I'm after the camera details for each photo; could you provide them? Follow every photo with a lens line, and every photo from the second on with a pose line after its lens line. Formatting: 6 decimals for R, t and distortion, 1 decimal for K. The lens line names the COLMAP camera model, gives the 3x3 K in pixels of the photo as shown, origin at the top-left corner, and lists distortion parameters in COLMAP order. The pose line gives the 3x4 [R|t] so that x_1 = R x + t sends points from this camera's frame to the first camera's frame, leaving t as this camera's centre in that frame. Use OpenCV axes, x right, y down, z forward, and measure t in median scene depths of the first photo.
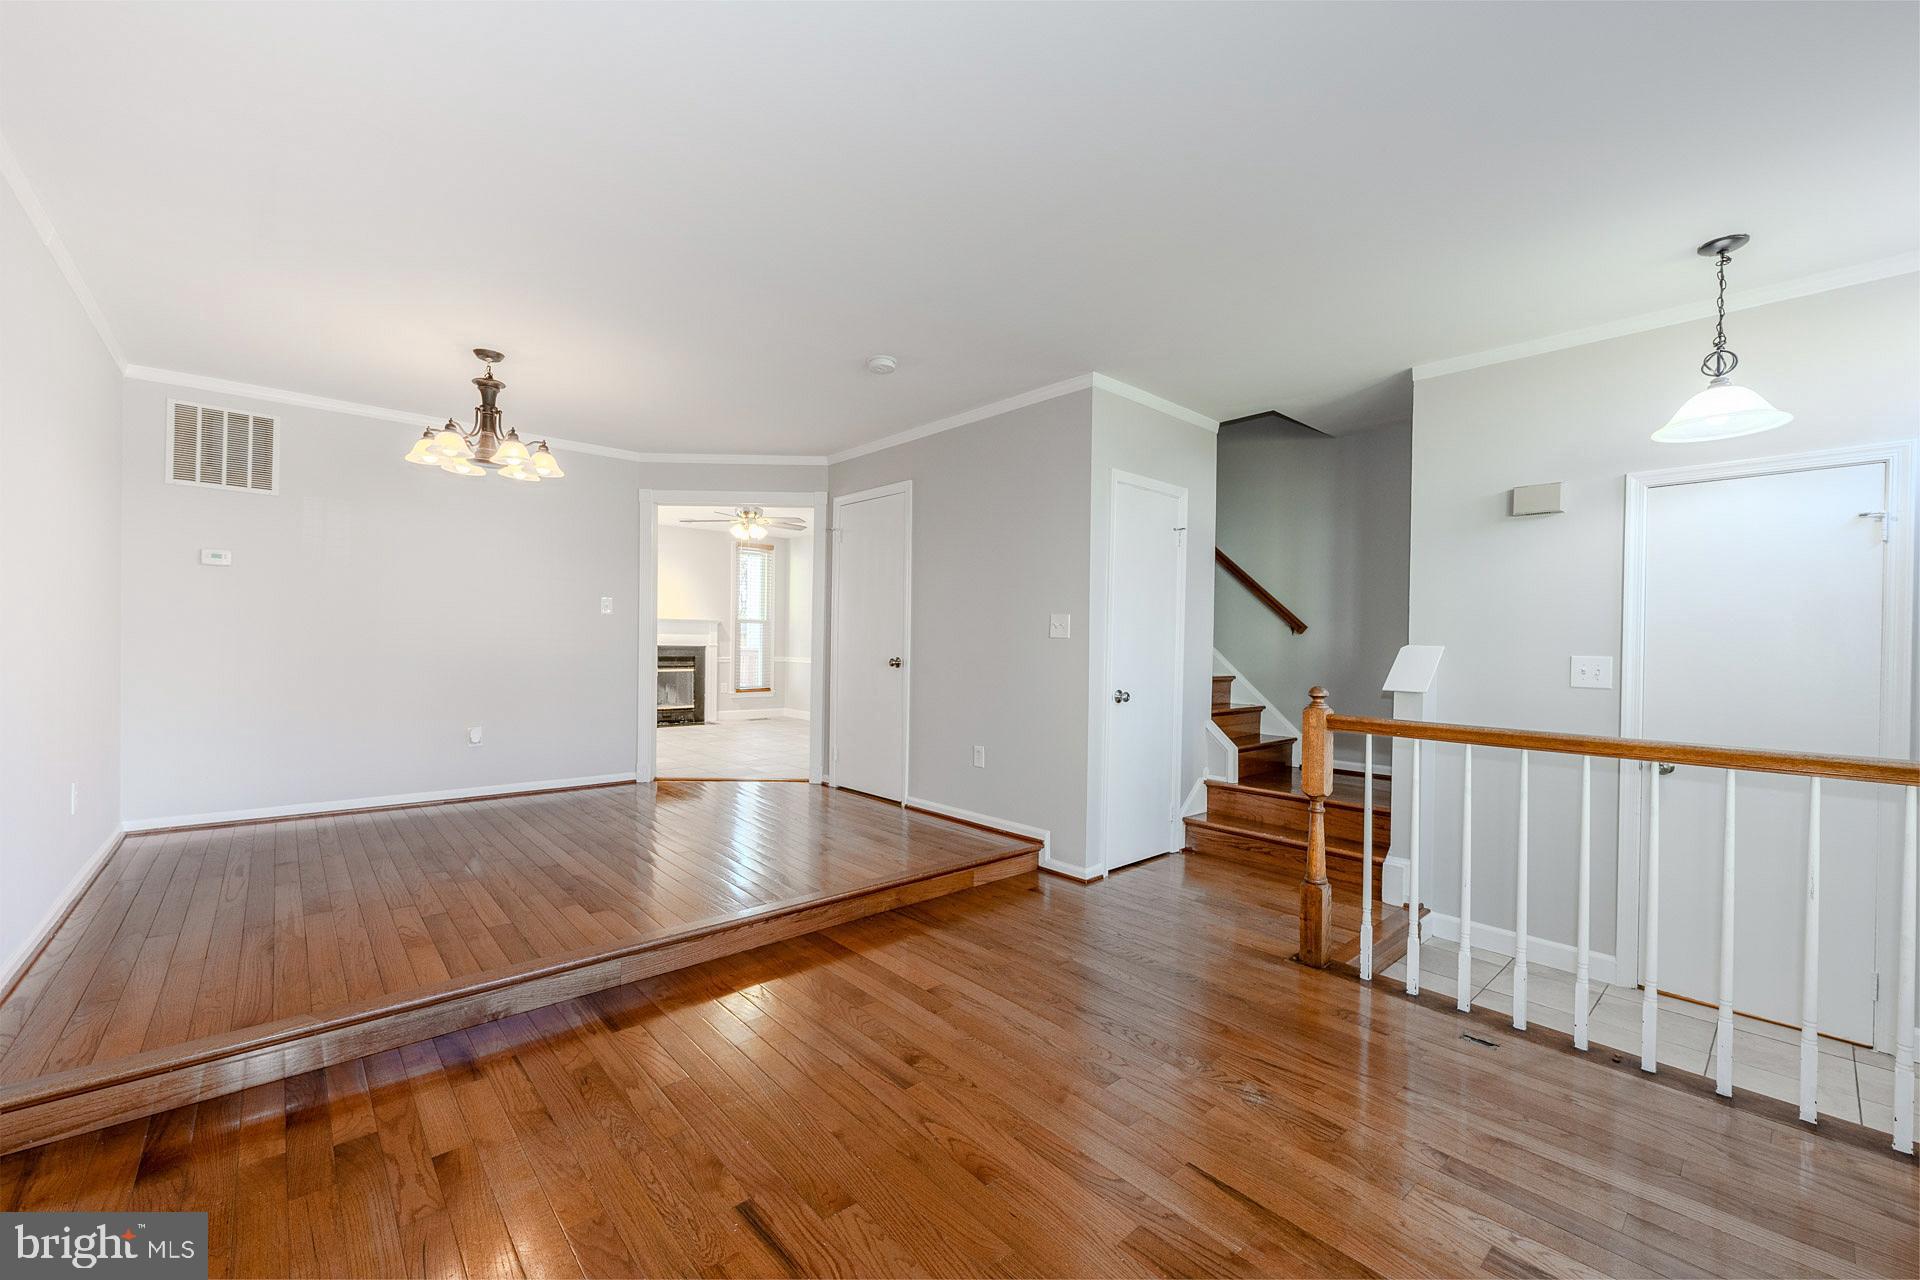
lens RADIAL K [[762.9, 0, 956.6], [0, 762.9, 648.7], [0, 0, 1]] dist [-0.007585, 0.003956]
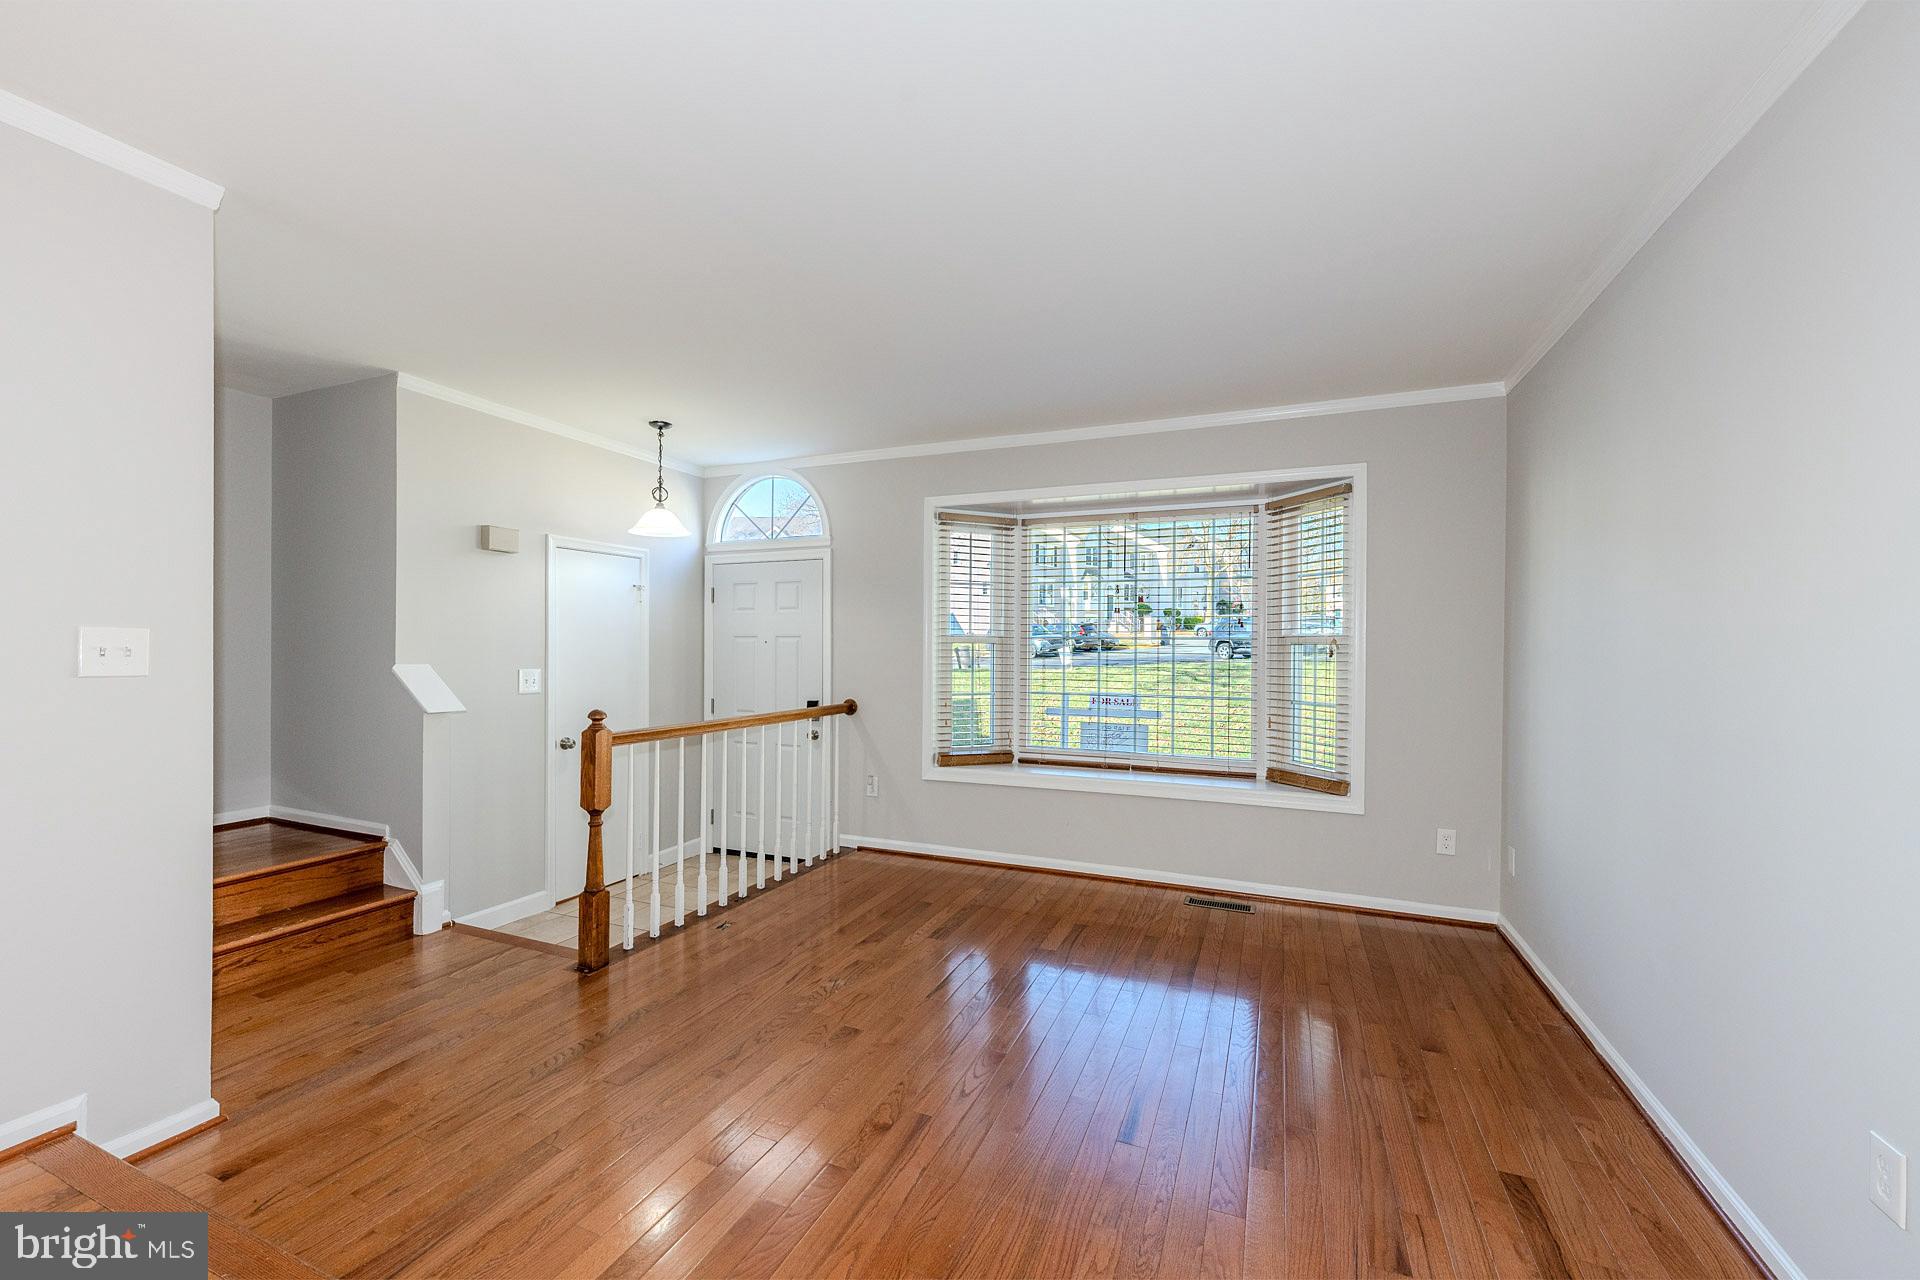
lens RADIAL K [[762.9, 0, 955.5], [0, 762.9, 641.8], [0, 0, 1]] dist [-0.007585, 0.003956]
pose [[-0.438512, -0.012230, 0.898642, -0.817371], [-0.010883, 0.999906, 0.008298, -0.068911], [-0.898659, -0.006141, -0.438604, 1.151384]]
